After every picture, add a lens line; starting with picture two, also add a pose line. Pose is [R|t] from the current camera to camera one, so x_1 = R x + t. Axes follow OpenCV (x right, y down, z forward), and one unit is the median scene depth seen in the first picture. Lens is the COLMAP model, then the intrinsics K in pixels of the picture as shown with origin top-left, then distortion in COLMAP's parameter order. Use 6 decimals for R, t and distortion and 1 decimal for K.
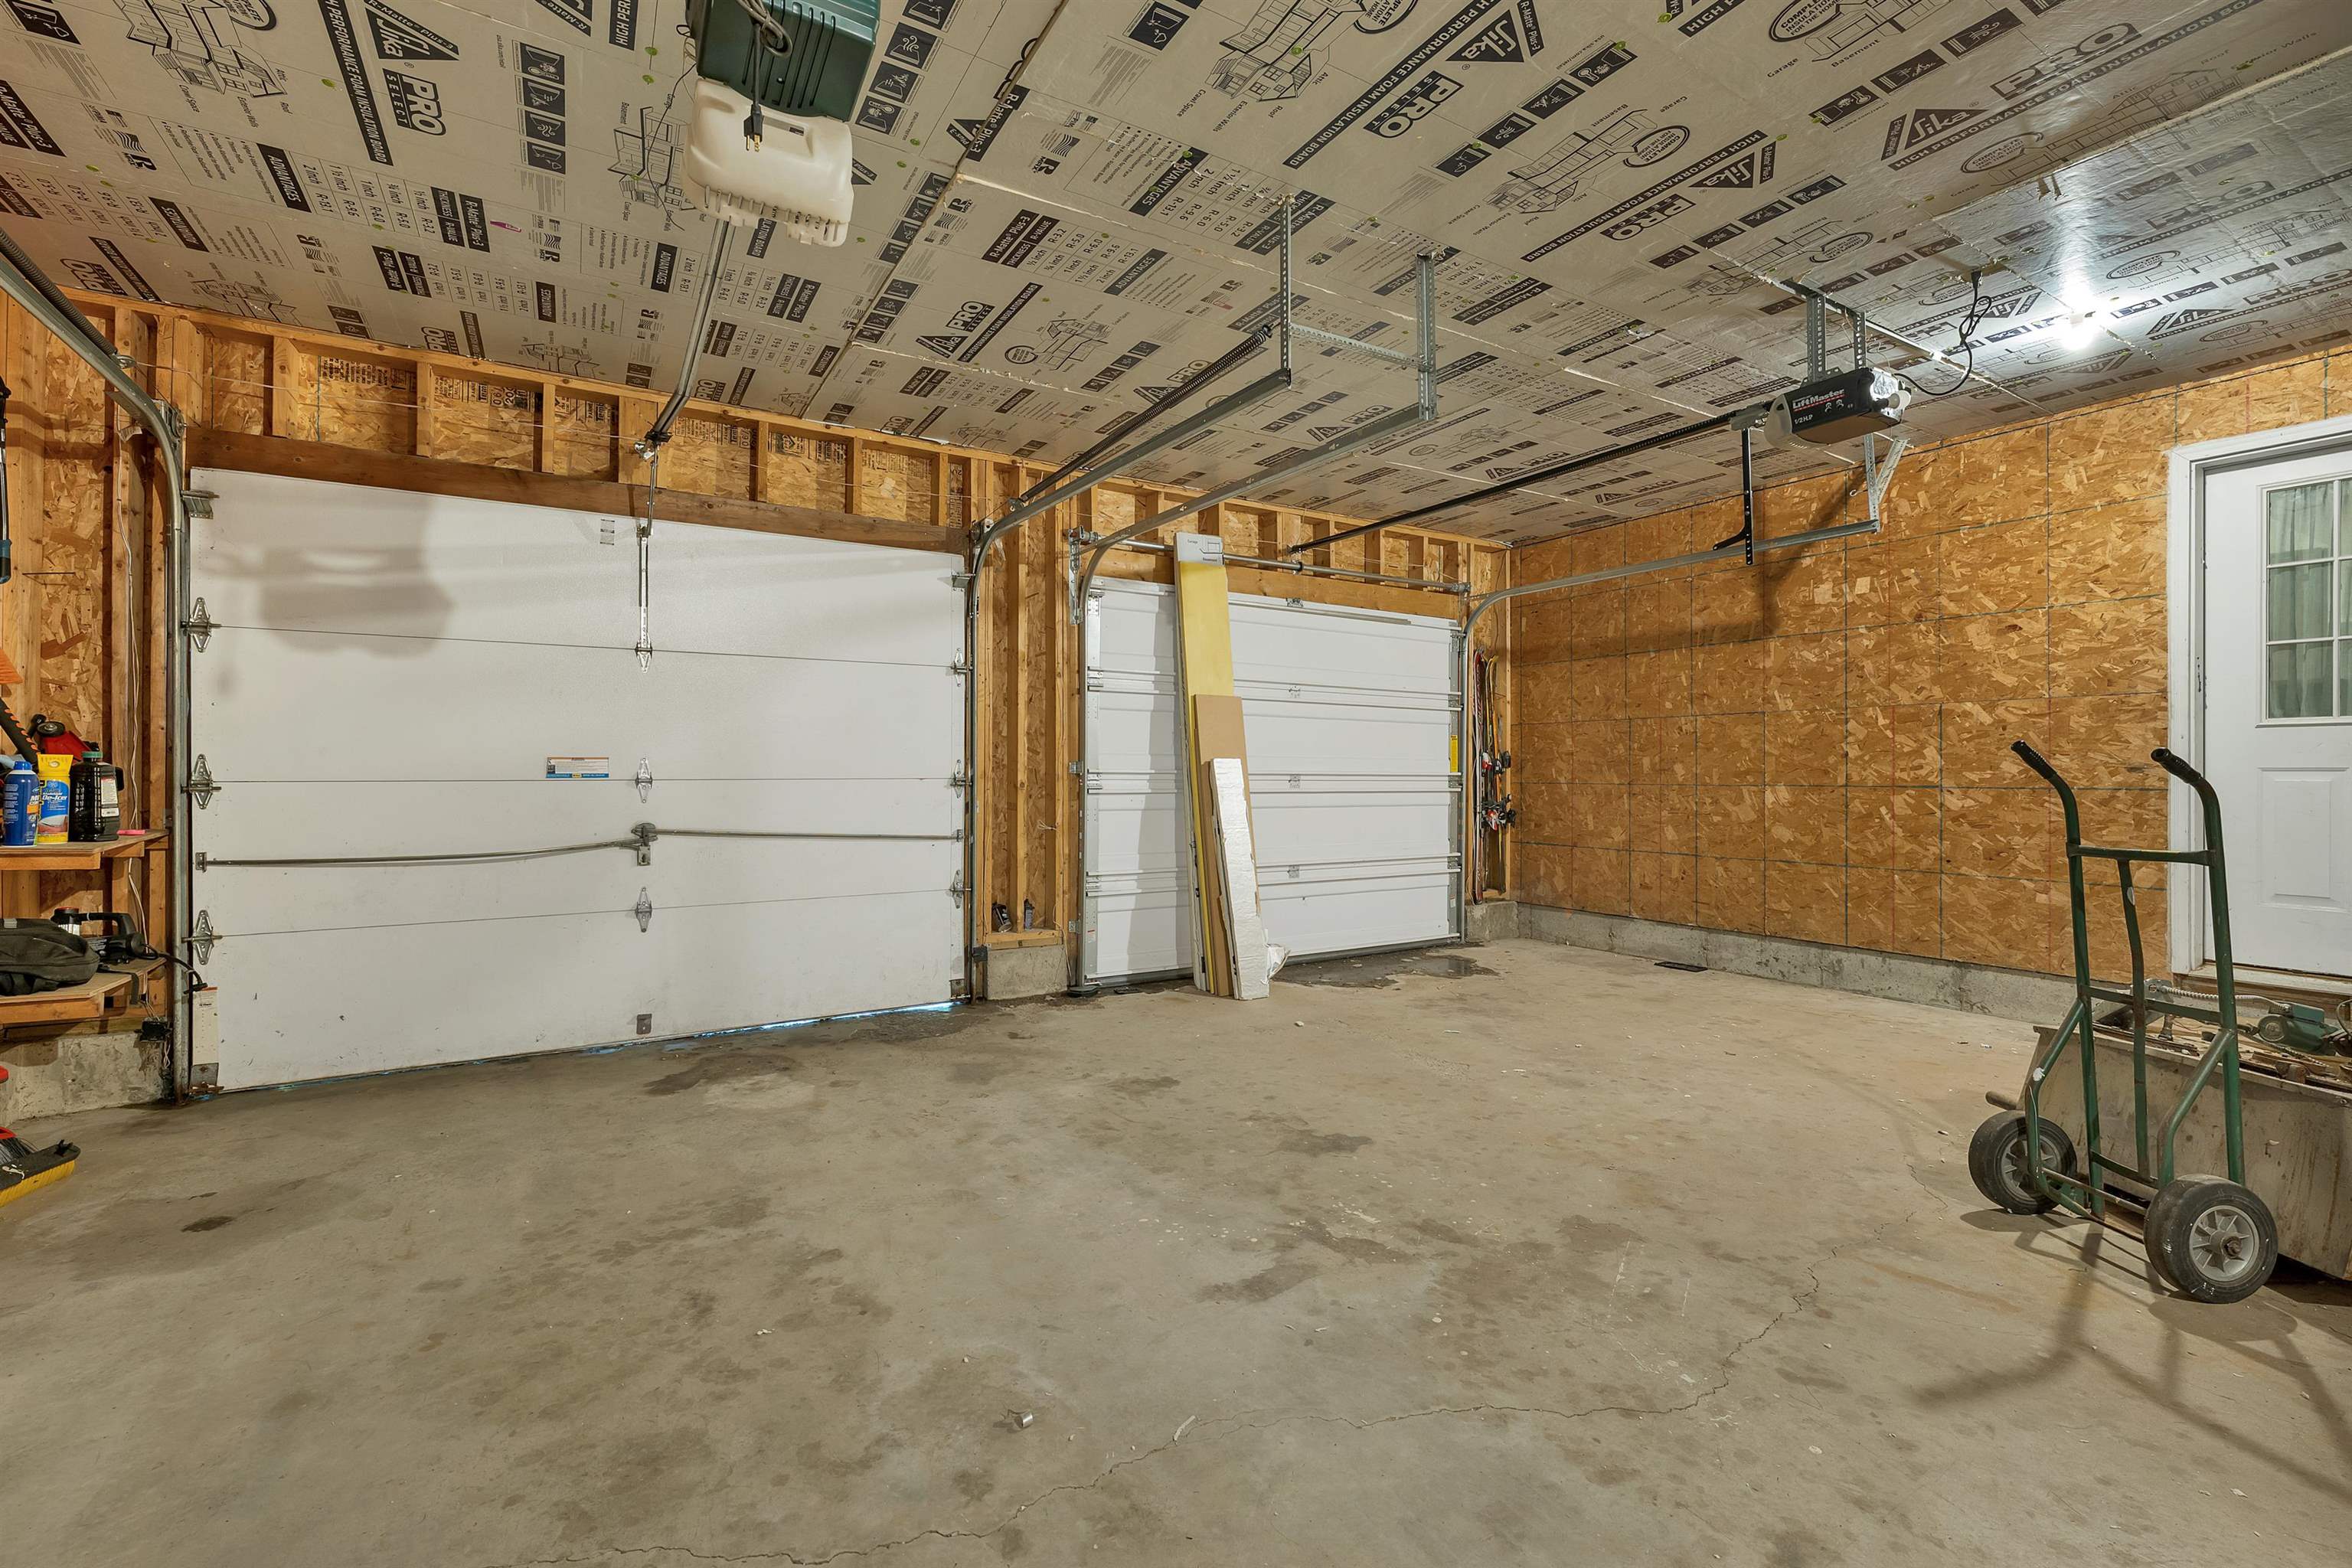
lens RADIAL K [[997.6, 0, 1179.7], [0, 997.6, 793.1], [0, 0, 1]] dist [-0.000859, -0.000062]
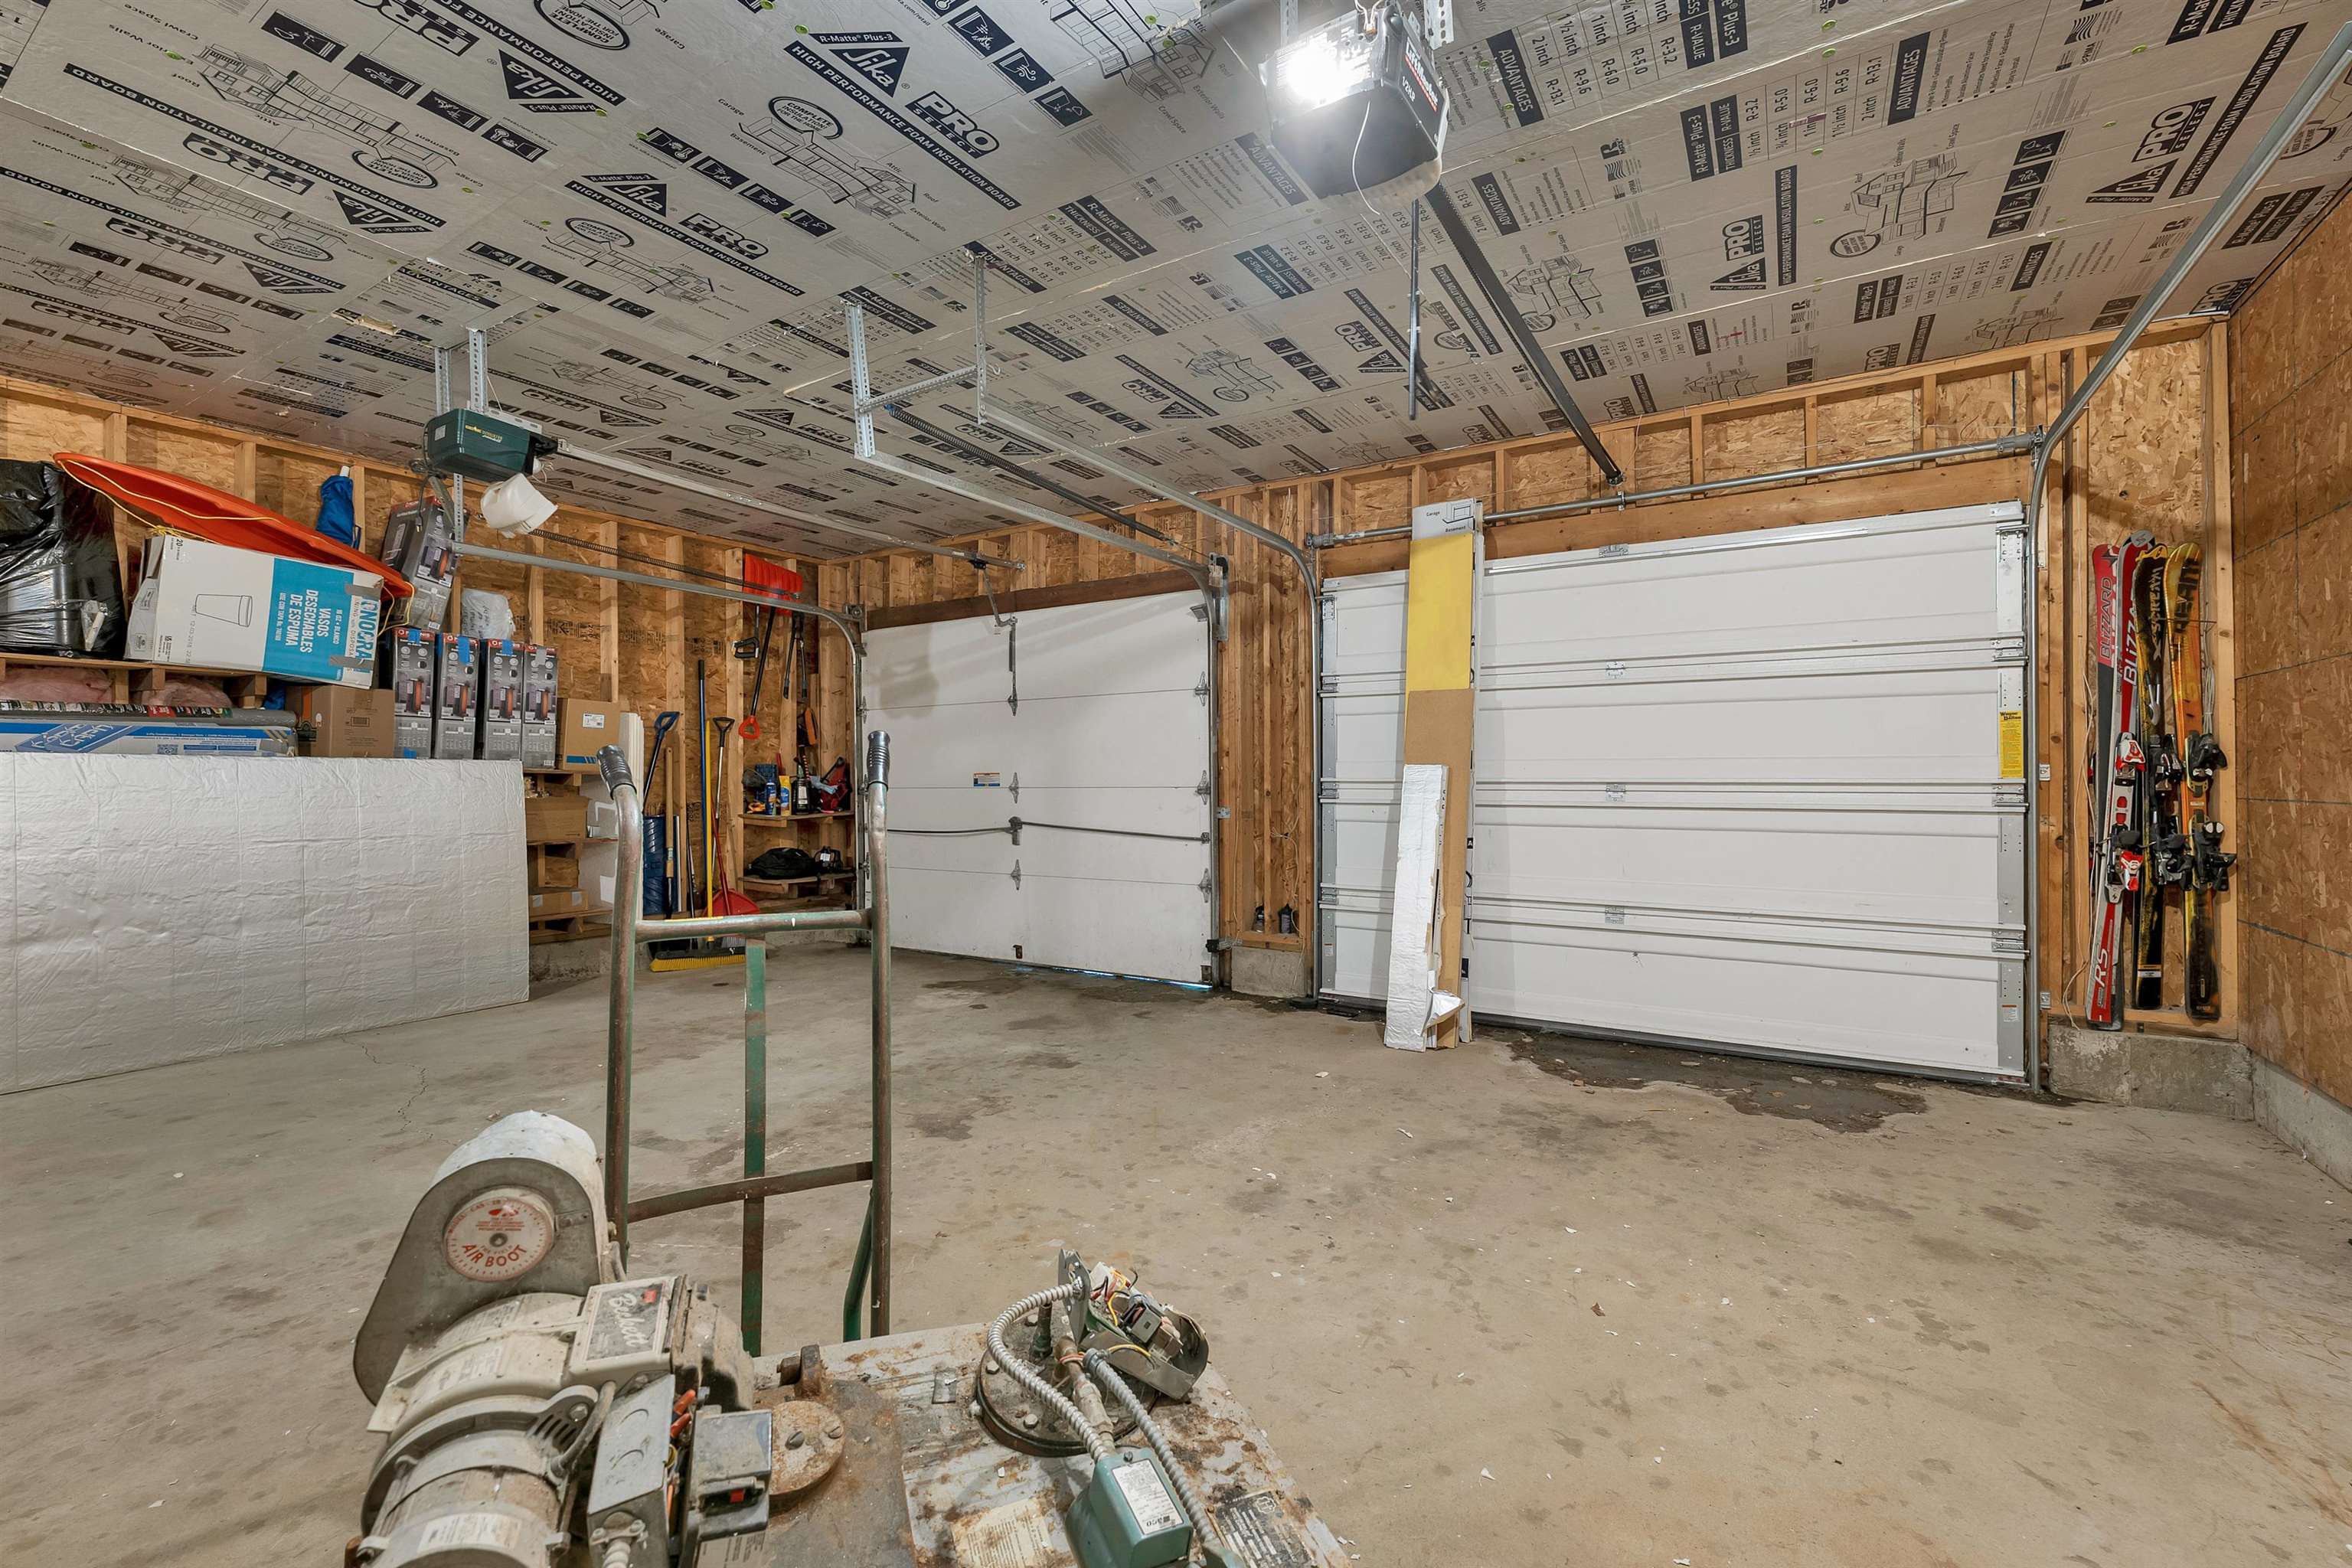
lens RADIAL K [[997.6, 0, 1179.7], [0, 997.6, 793.1], [0, 0, 1]] dist [-0.000859, -0.000062]
pose [[0.446523, 0.007585, -0.894740, 1.092801], [-0.014920, 0.999888, 0.001031, -0.012252], [0.894648, 0.012889, 0.446586, 0.664886]]
